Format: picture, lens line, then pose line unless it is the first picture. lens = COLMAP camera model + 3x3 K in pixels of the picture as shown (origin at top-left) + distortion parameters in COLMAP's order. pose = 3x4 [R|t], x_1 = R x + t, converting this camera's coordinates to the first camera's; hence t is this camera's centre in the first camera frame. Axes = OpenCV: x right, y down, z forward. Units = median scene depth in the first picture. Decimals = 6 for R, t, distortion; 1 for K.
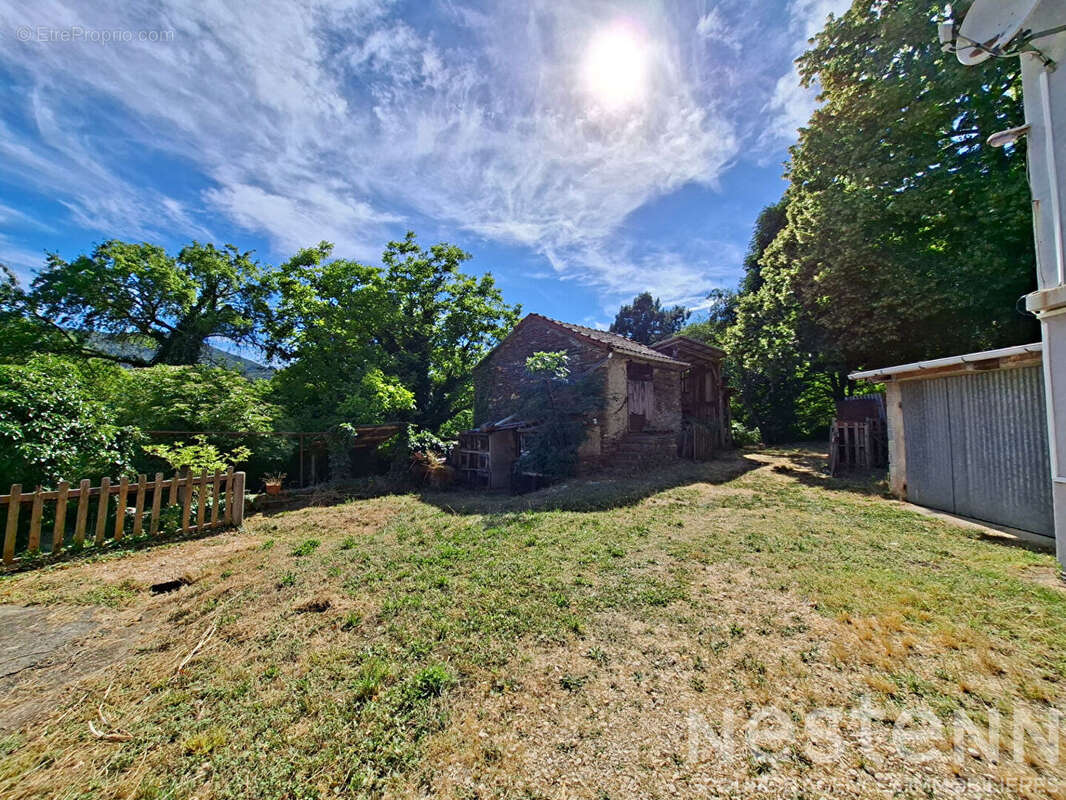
lens RADIAL K [[418.2, 0, 542.1], [0, 418.2, 393.5], [0, 0, 1]] dist [-0.023690, 0.004273]
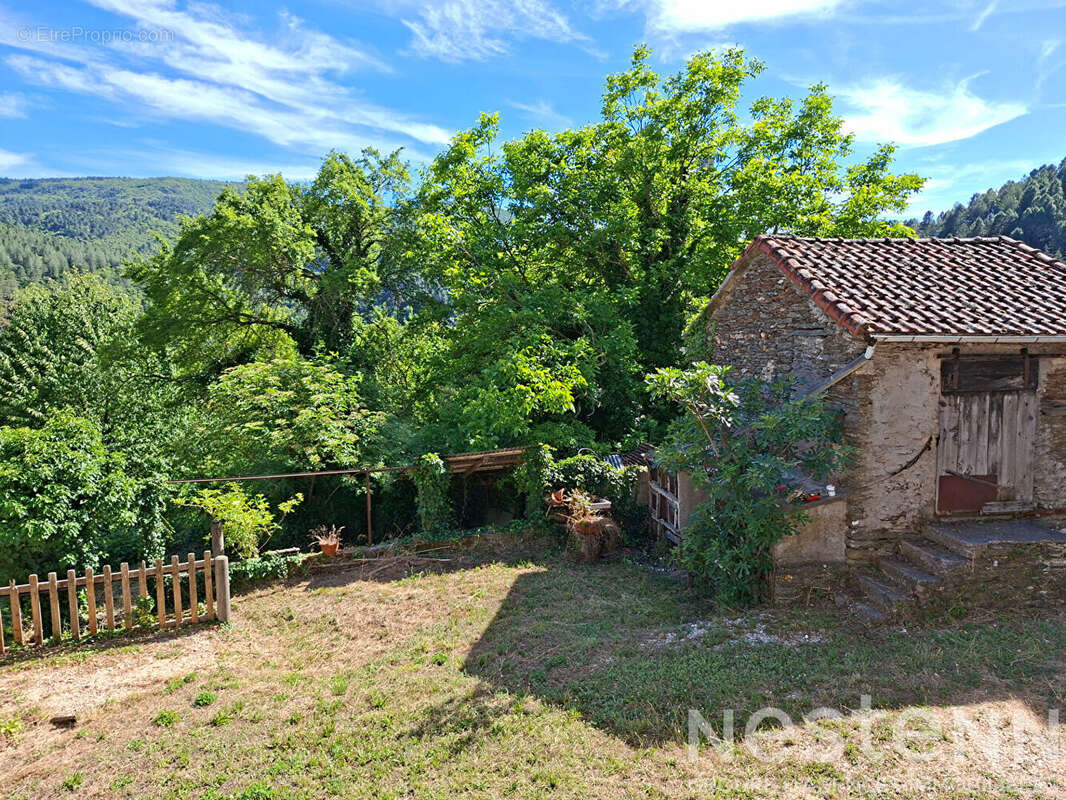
lens RADIAL K [[738.5, 0, 548.4], [0, 738.5, 407.1], [0, 0, 1]] dist [-0.002469, -0.005081]
pose [[0.806747, 0.065055, -0.587305, 0.422532], [0.042777, 0.984883, 0.167854, -0.216820], [0.589346, -0.160539, 0.791769, 0.206287]]
